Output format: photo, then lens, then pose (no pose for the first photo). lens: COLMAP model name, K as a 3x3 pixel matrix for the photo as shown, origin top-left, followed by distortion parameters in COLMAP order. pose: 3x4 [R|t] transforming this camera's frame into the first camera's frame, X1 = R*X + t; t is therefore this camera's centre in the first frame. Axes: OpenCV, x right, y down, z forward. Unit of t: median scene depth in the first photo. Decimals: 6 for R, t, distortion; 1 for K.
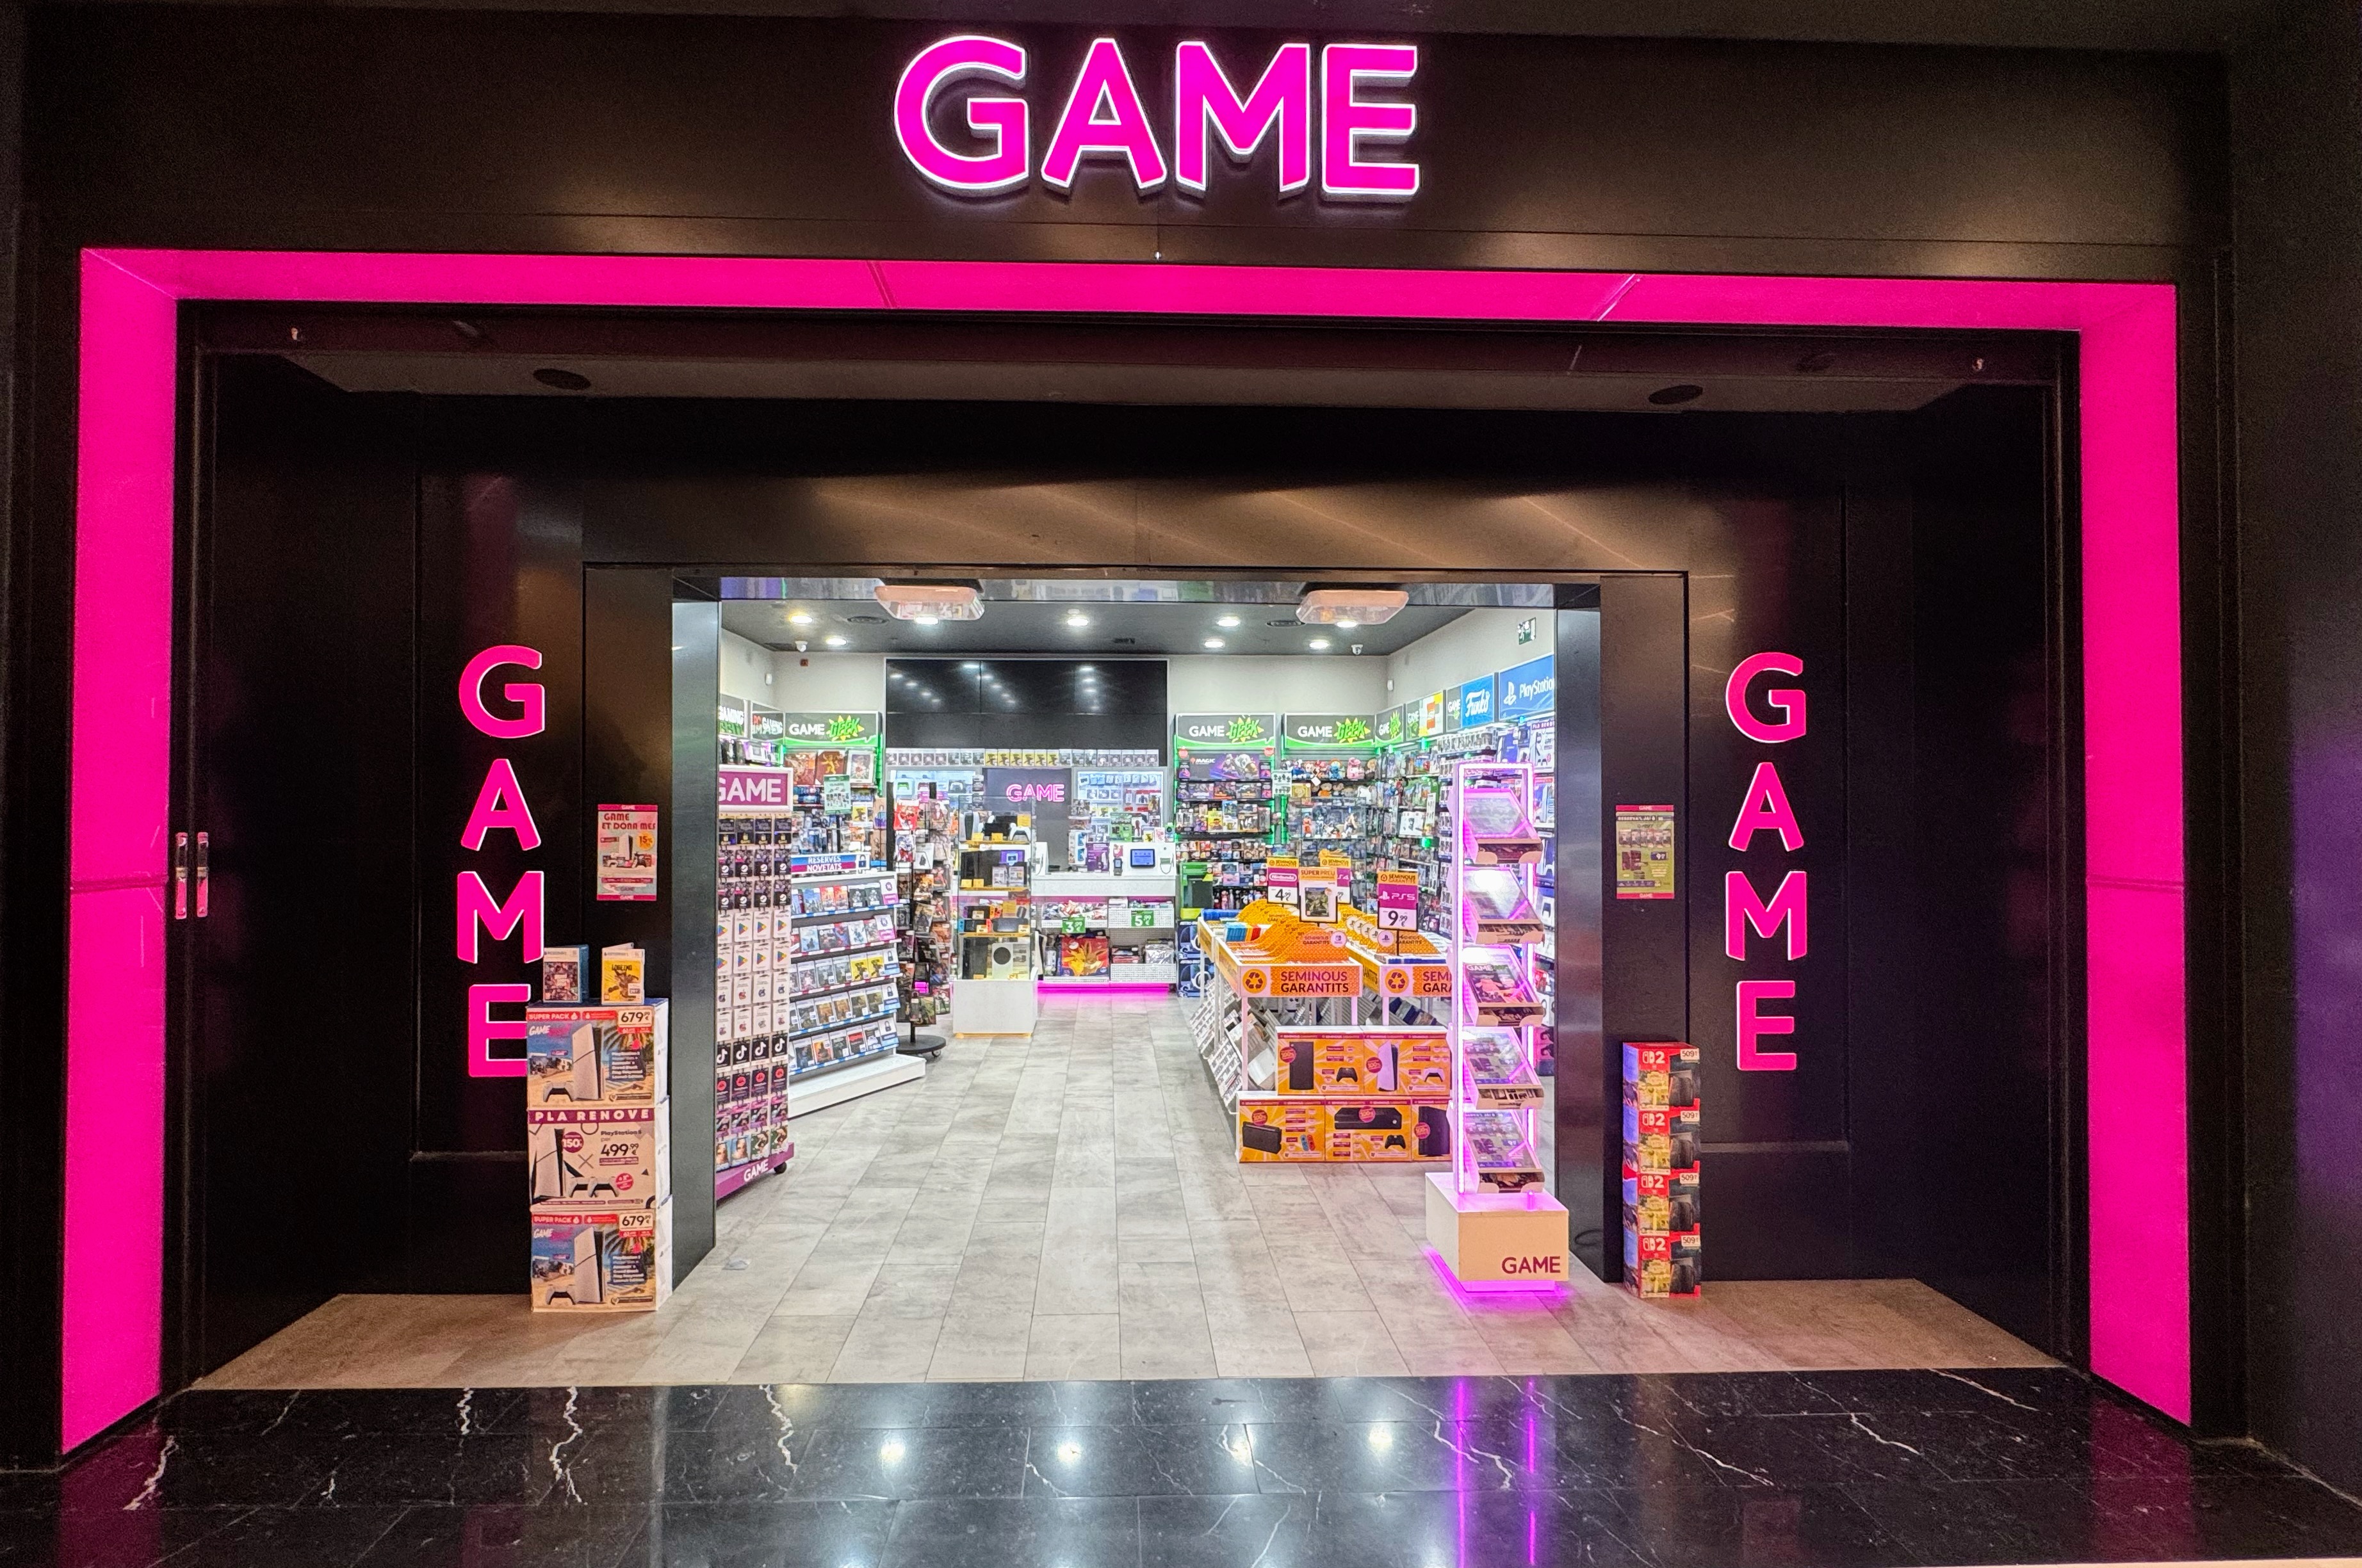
lens RADIAL K [[1036.0, 0, 1137.1], [0, 1036.0, 805.5], [0, 0, 1]] dist [-0.002062, -0.000005]
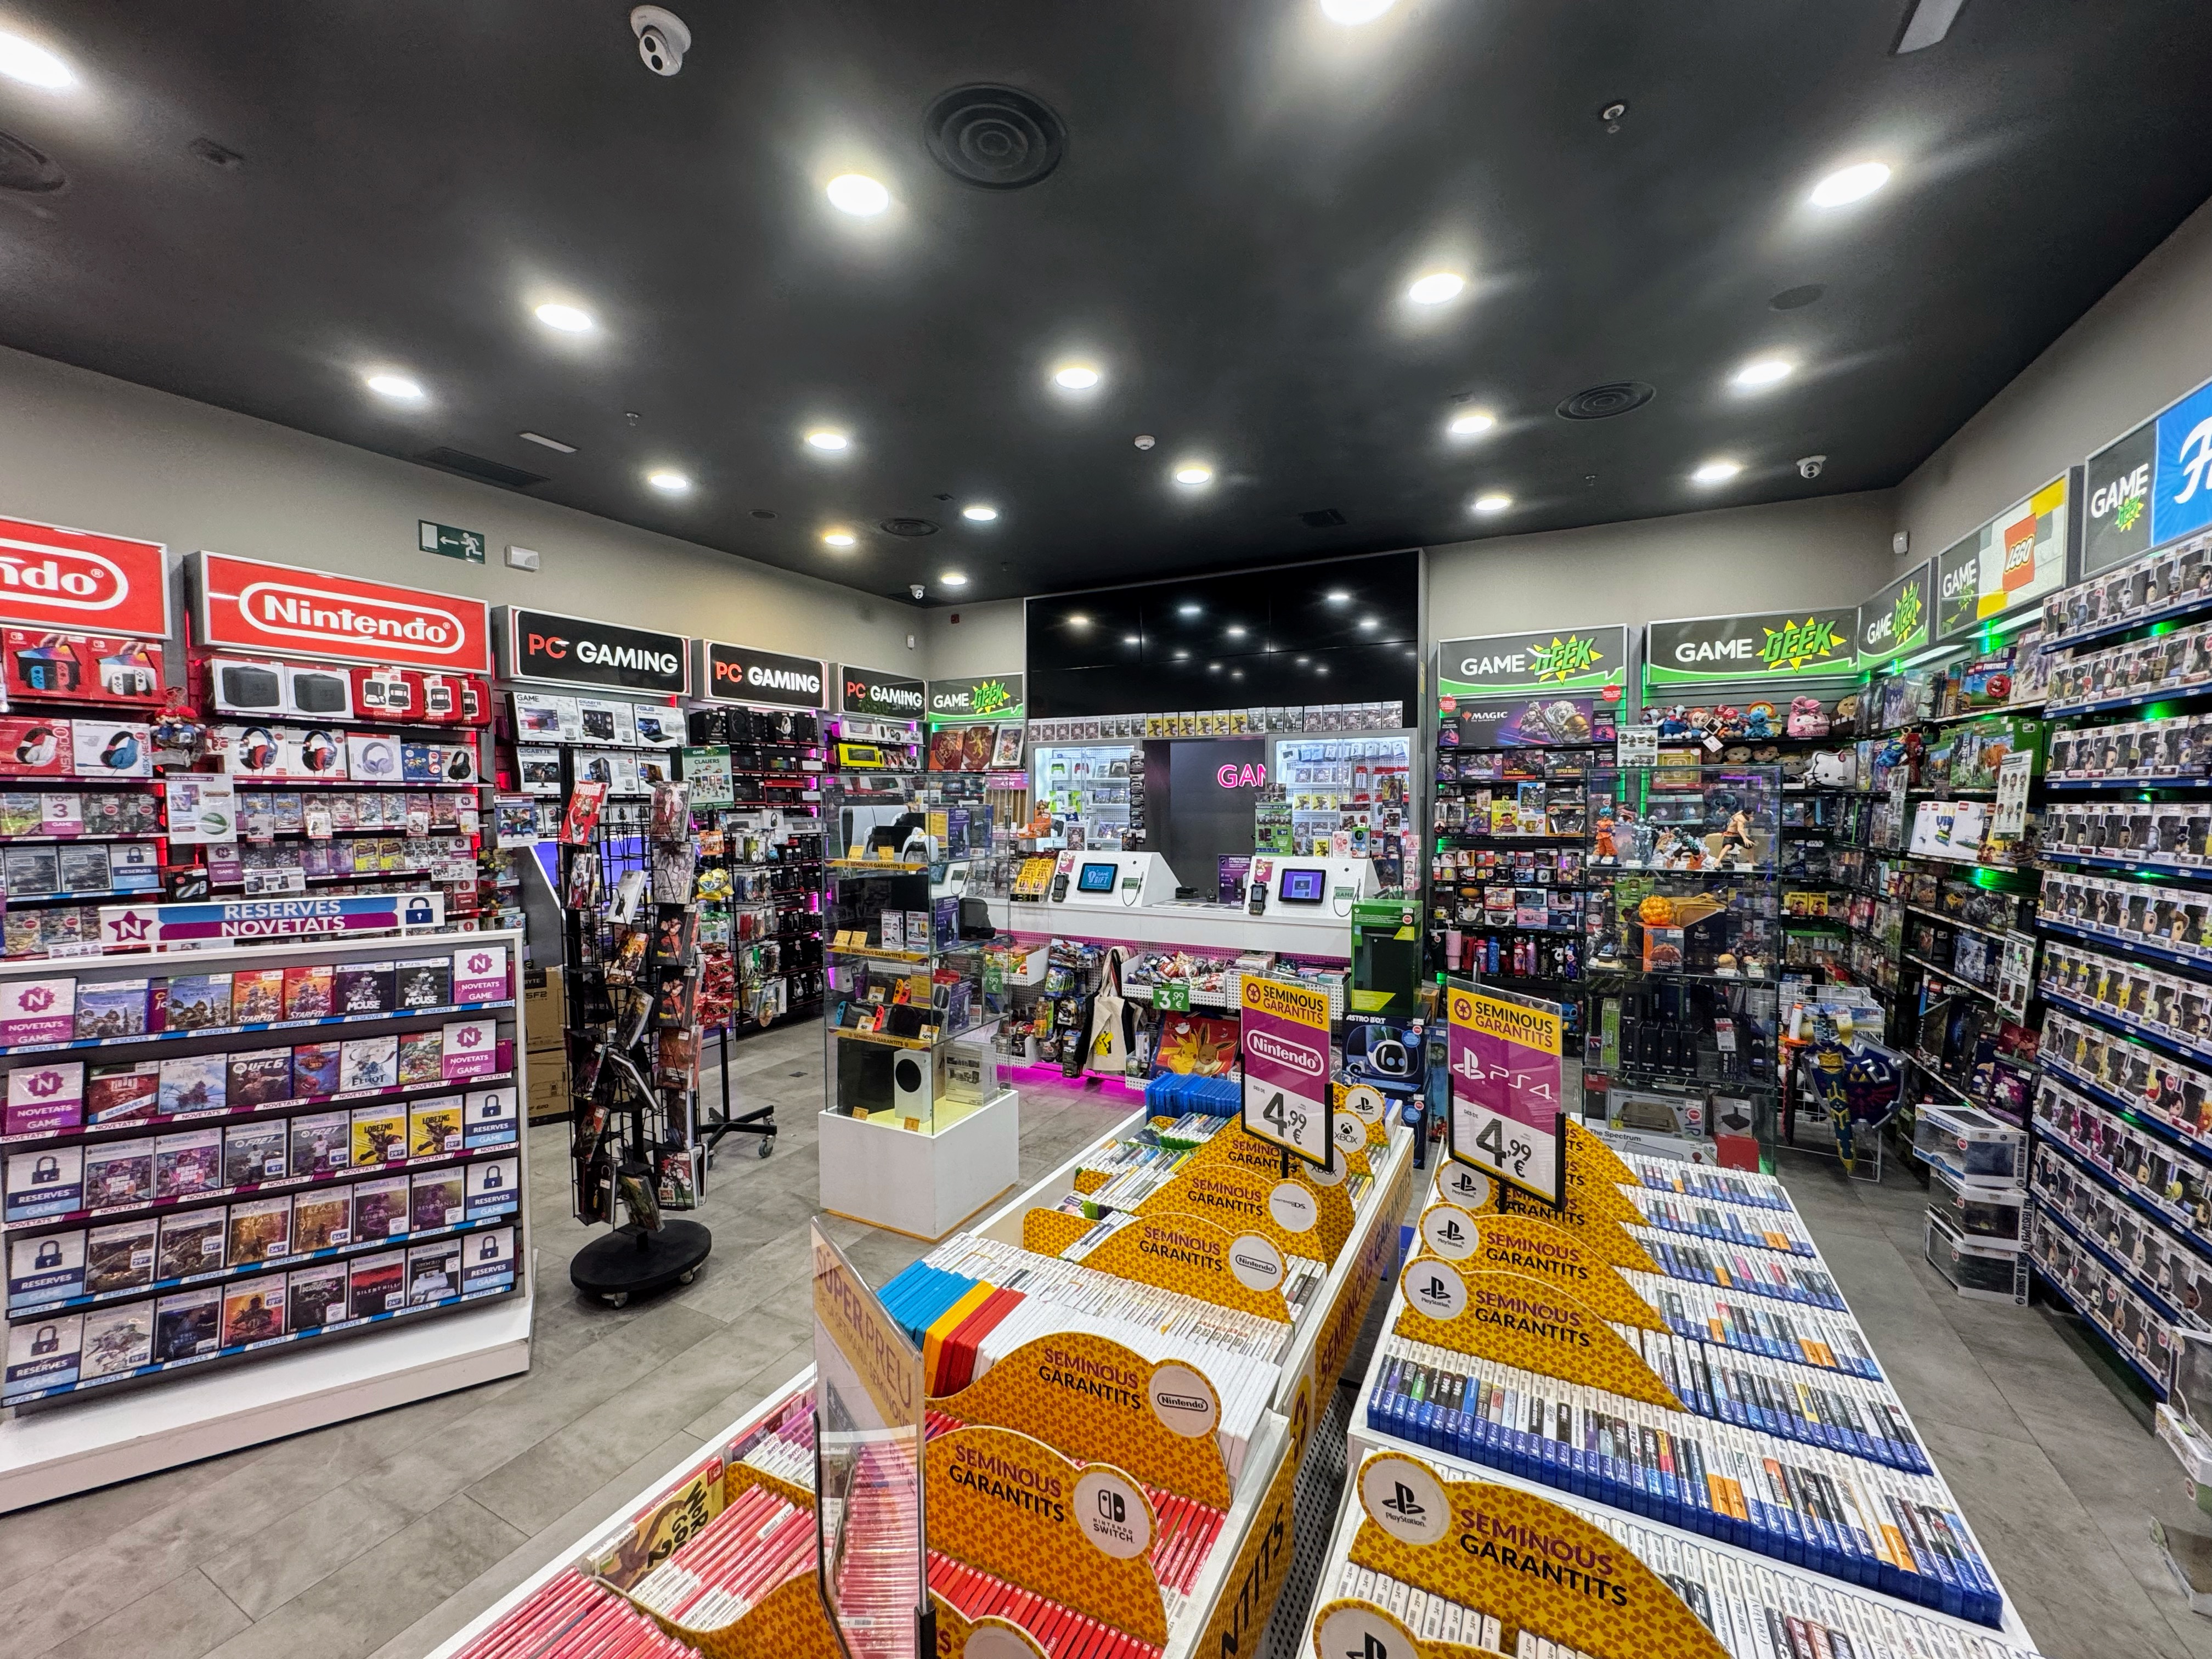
lens RADIAL K [[890.6, 0, 1102.2], [0, 890.6, 834.4], [0, 0, 1]] dist [-0.004987, 0.000820]
pose [[0.873847, 0.014757, -0.485977, 0.122964], [0.007133, 0.999043, 0.043164, 0.001362], [0.486148, -0.041185, 0.872905, 0.452703]]
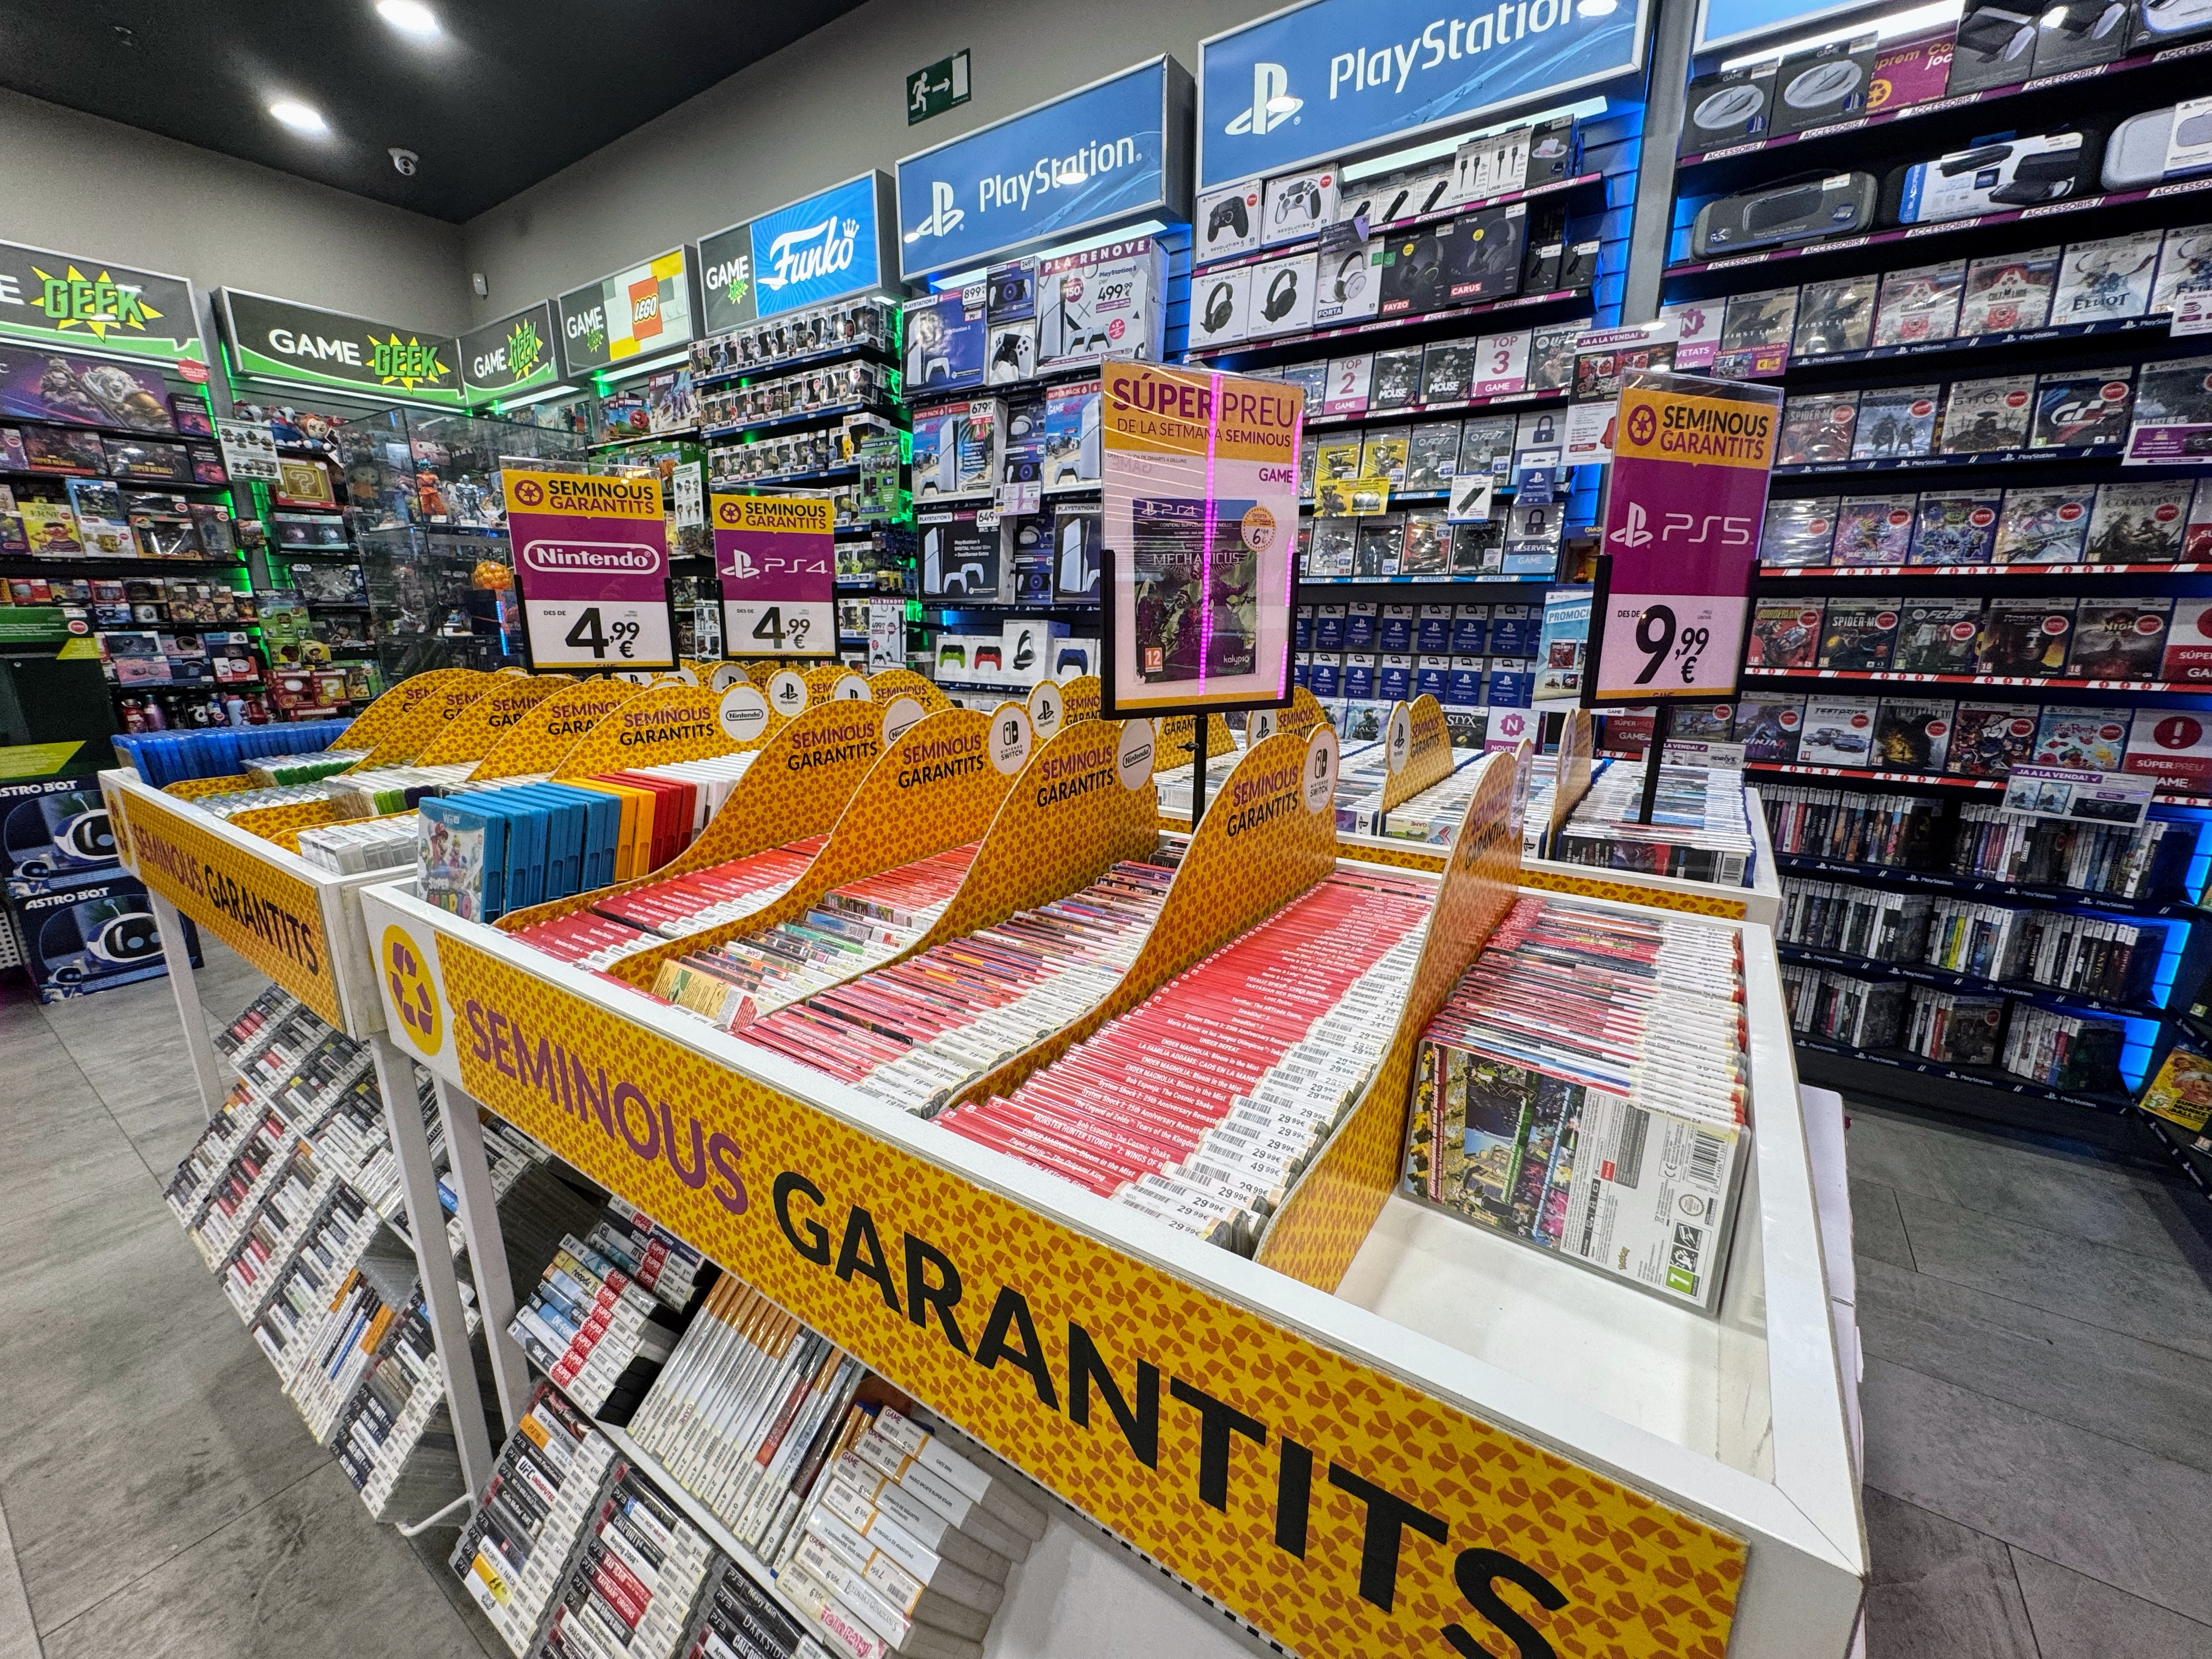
lens RADIAL K [[890.6, 0, 1106.5], [0, 890.6, 829.6], [0, 0, 1]] dist [-0.004987, 0.000820]
pose [[0.584913, -0.194056, 0.787540, 0.021106], [-0.000144, 0.970933, 0.239352, 0.047210], [-0.811096, -0.140113, 0.567883, 0.453176]]
